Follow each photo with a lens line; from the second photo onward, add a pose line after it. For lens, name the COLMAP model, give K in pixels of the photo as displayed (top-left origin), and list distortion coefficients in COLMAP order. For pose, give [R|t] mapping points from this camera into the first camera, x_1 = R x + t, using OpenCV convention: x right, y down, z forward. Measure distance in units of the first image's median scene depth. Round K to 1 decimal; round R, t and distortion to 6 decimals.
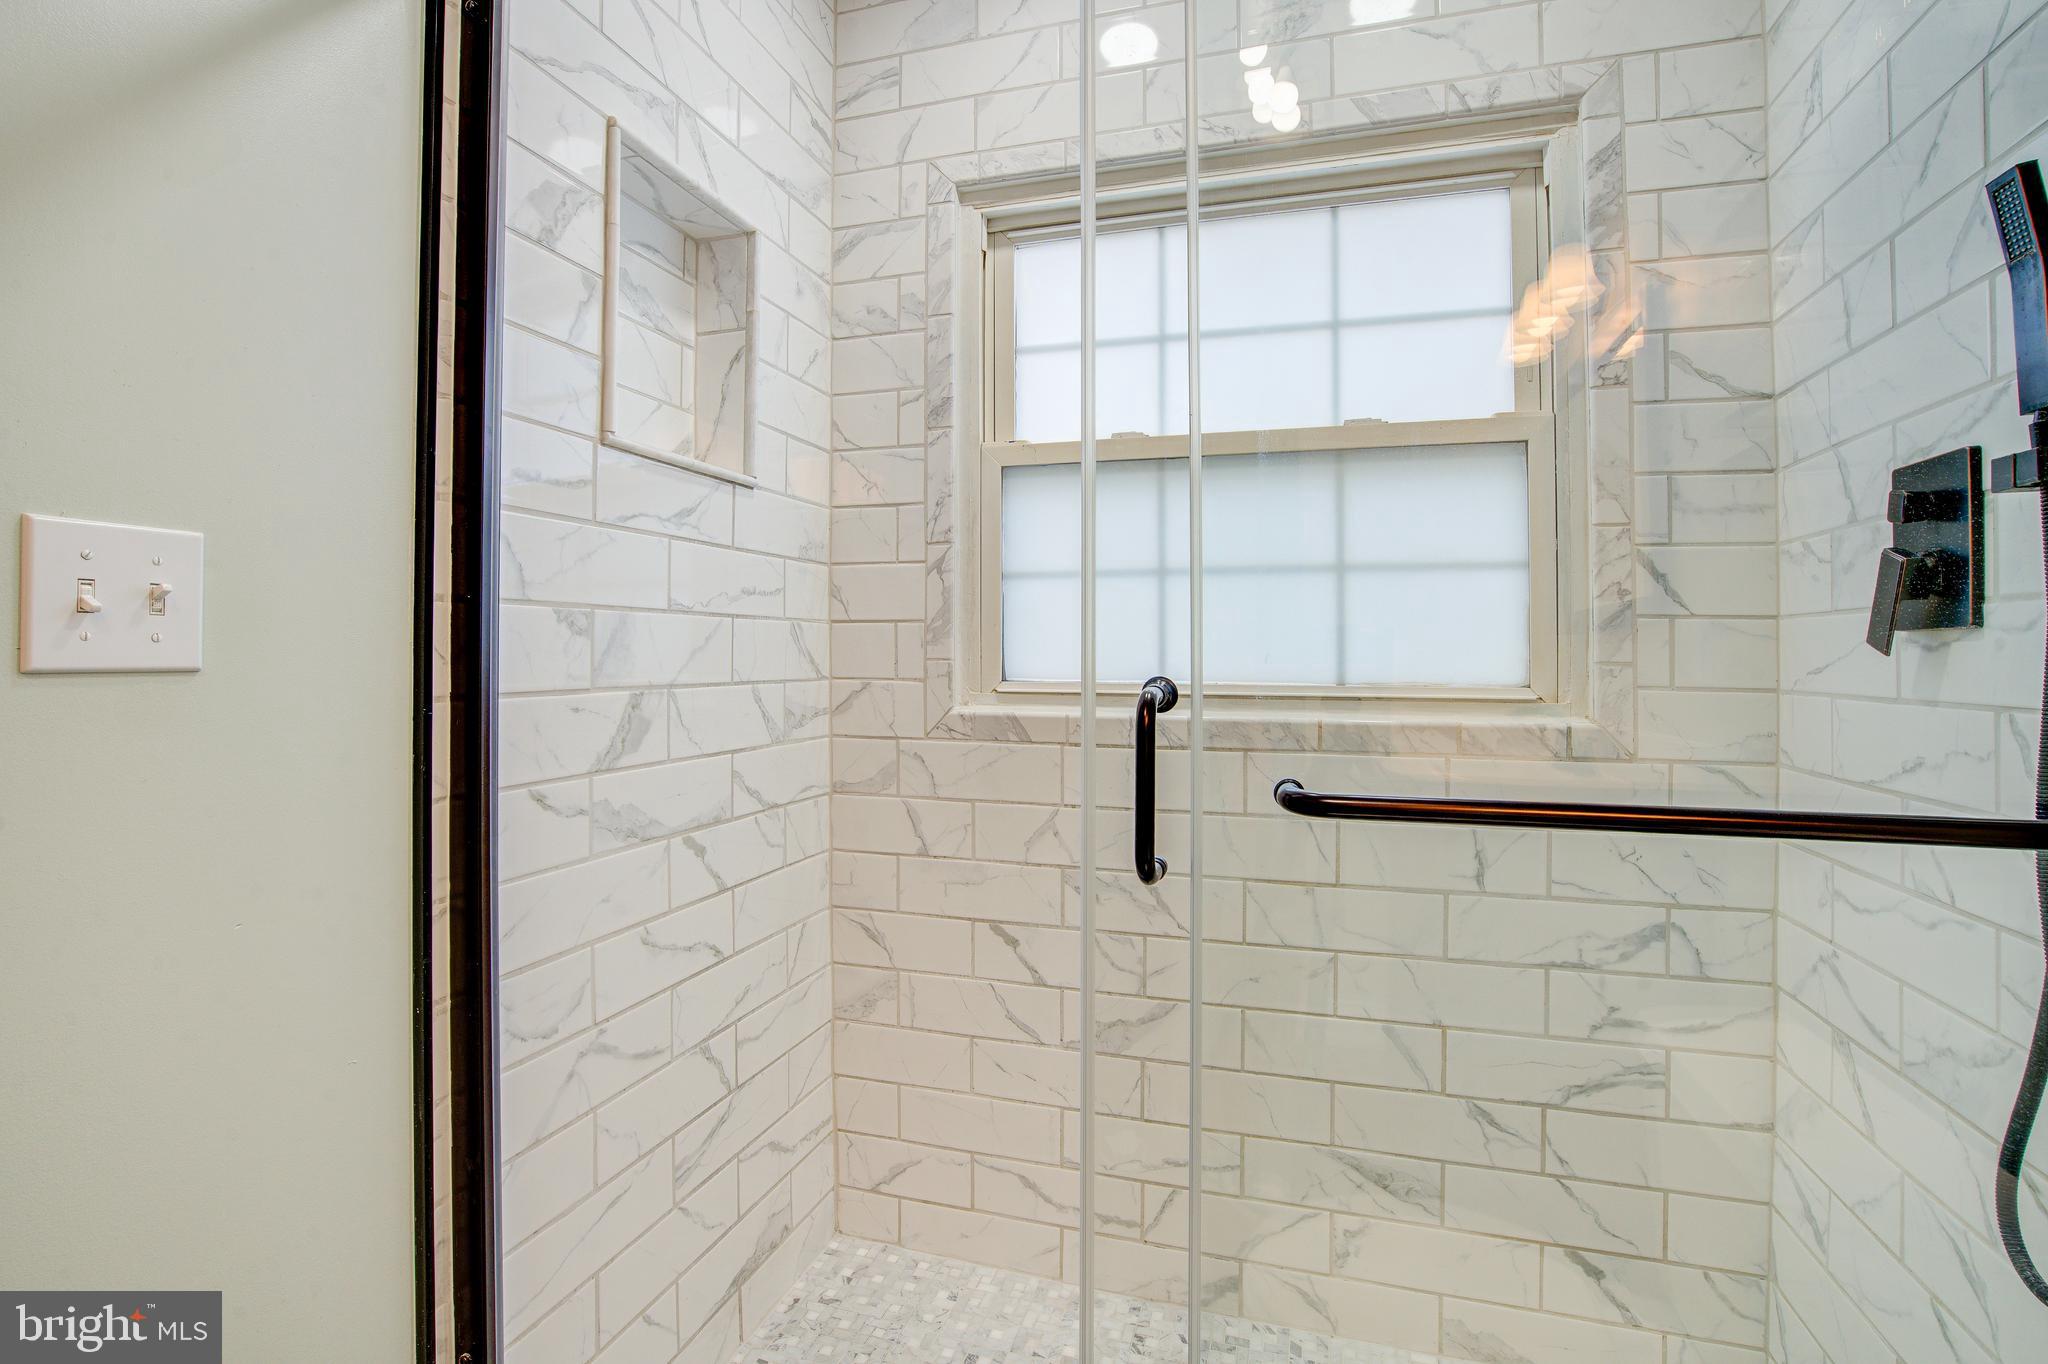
lens RADIAL K [[961.1, 0, 1027.1], [0, 961.1, 646.9], [0, 0, 1]] dist [-0.062406, 0.021705]
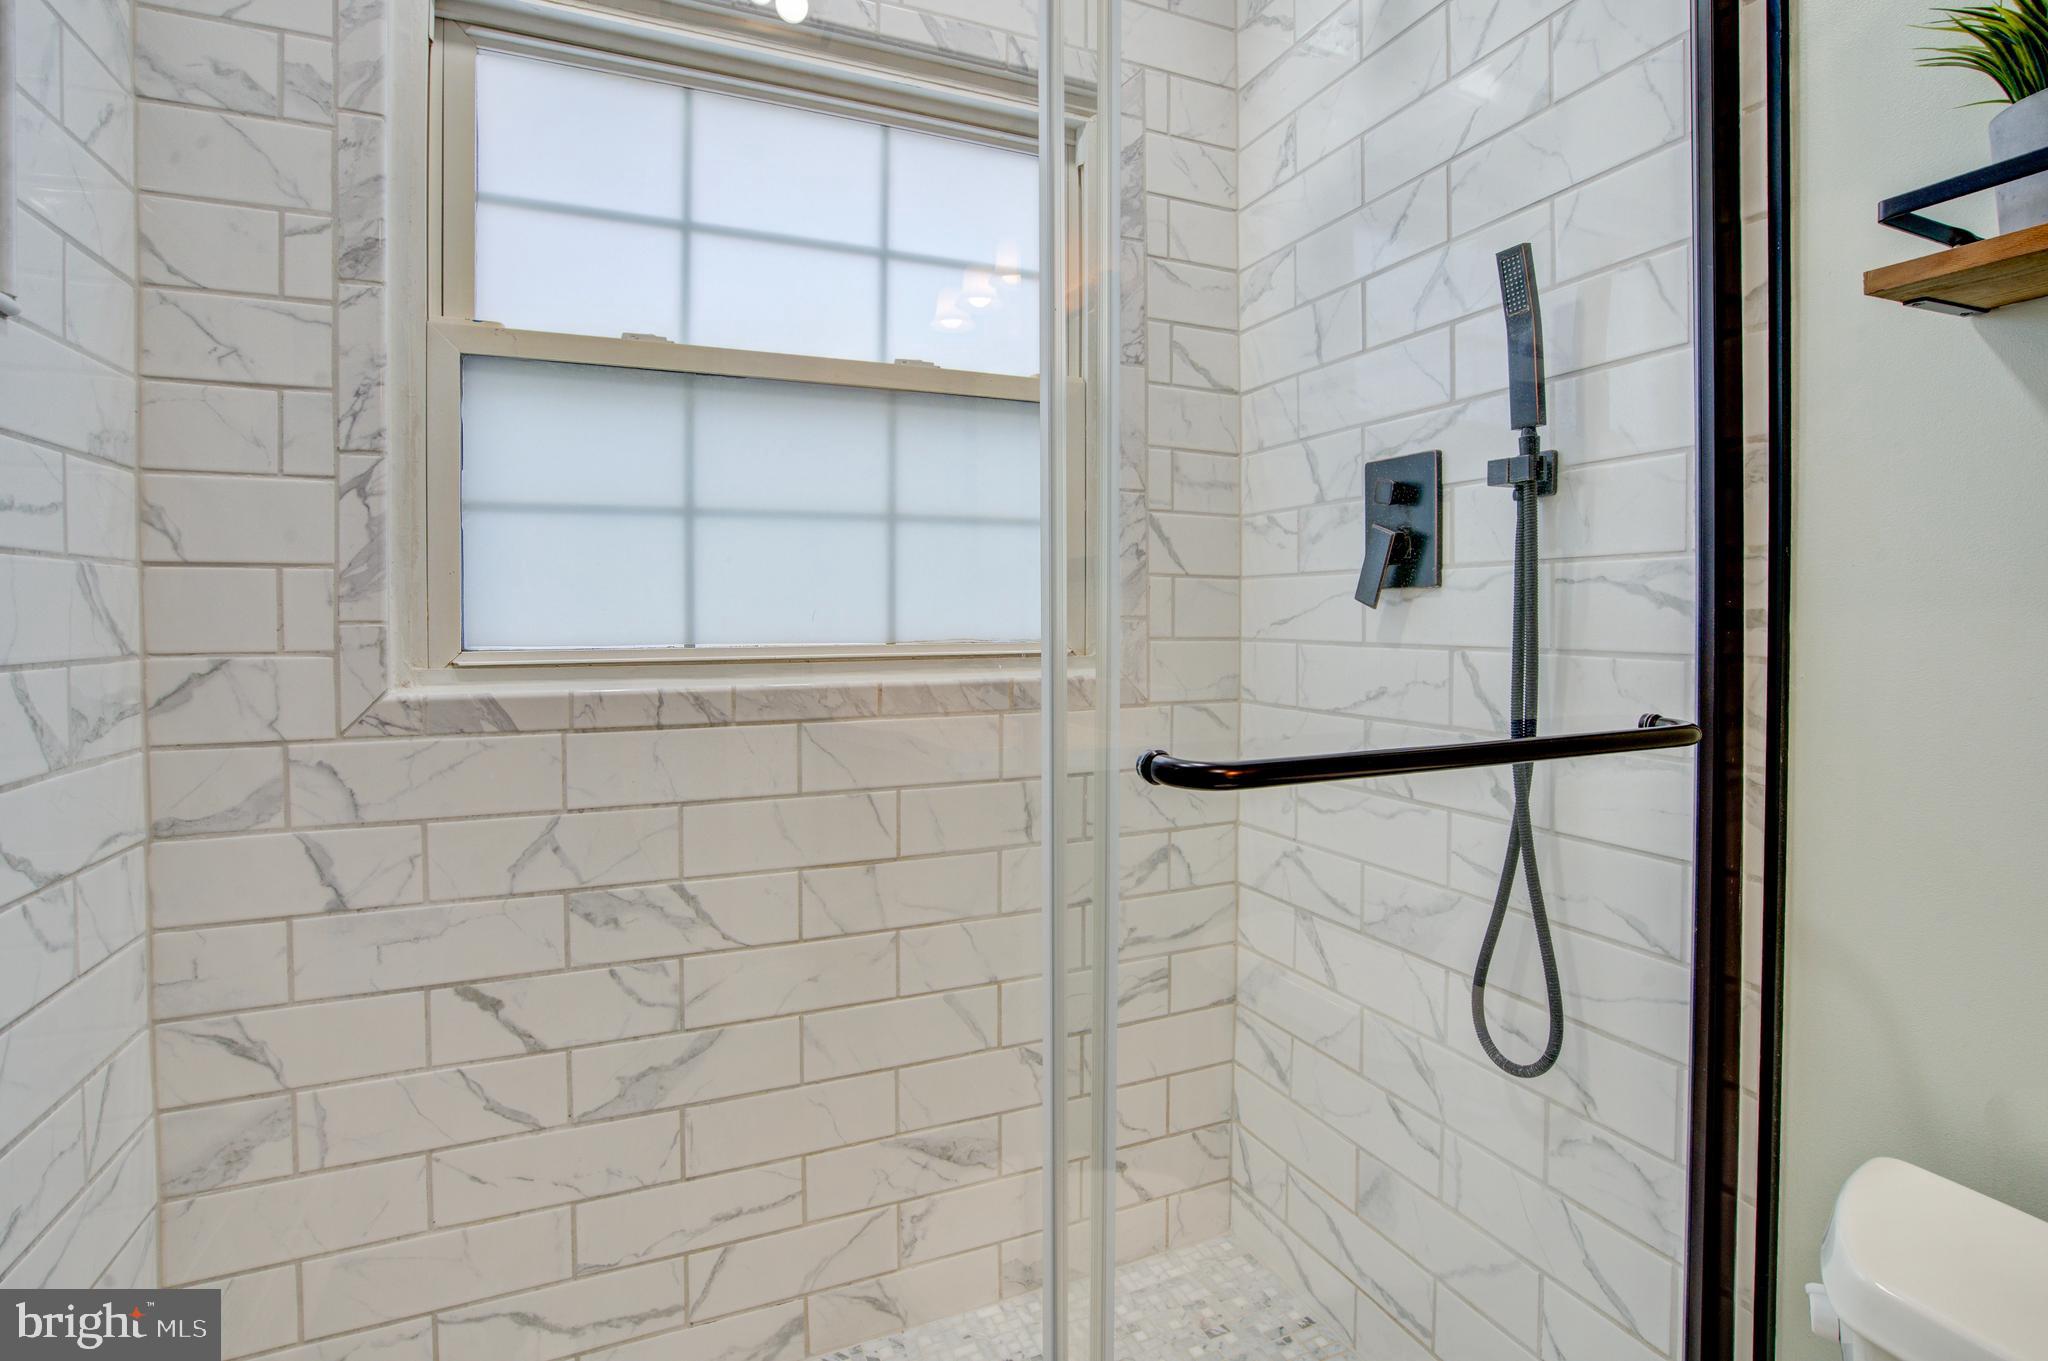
lens RADIAL K [[975.0, 0, 1018.9], [0, 975.0, 627.6], [0, 0, 1]] dist [-0.066973, 0.030139]
pose [[0.757993, -0.016141, 0.652063, -0.185067], [0.001679, 0.999739, 0.022796, 0.002455], [-0.652260, -0.016184, 0.757822, 0.189439]]
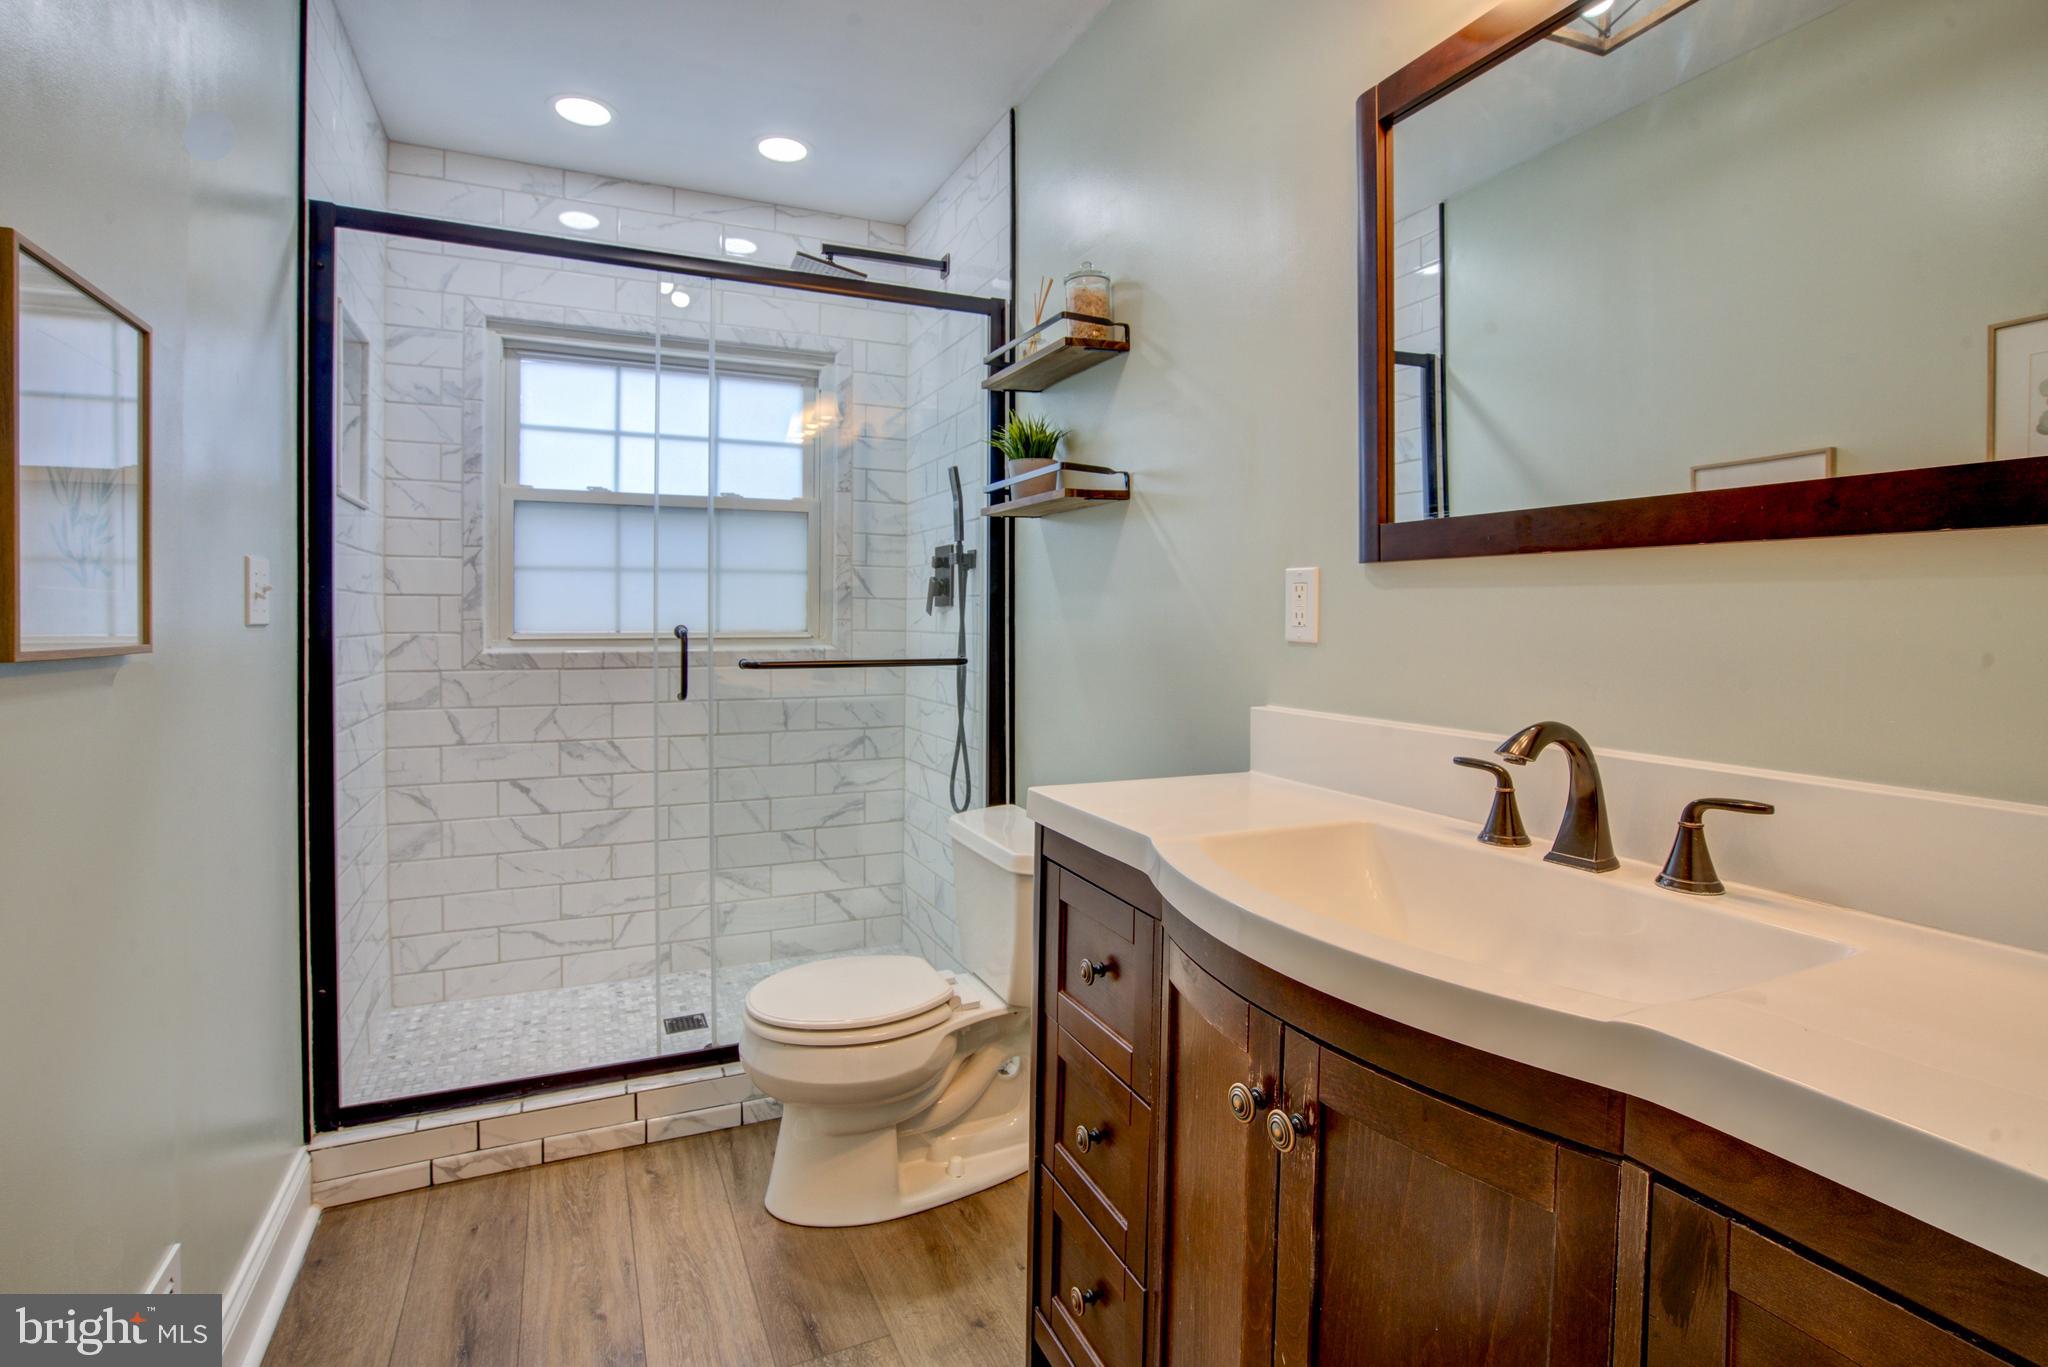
lens RADIAL K [[975.0, 0, 1018.9], [0, 975.0, 630.6], [0, 0, 1]] dist [-0.066973, 0.030139]
pose [[0.733999, -0.019226, 0.678878, -0.520945], [-0.018254, 0.998680, 0.048020, -0.063610], [-0.678905, -0.047639, 0.732679, -0.796576]]
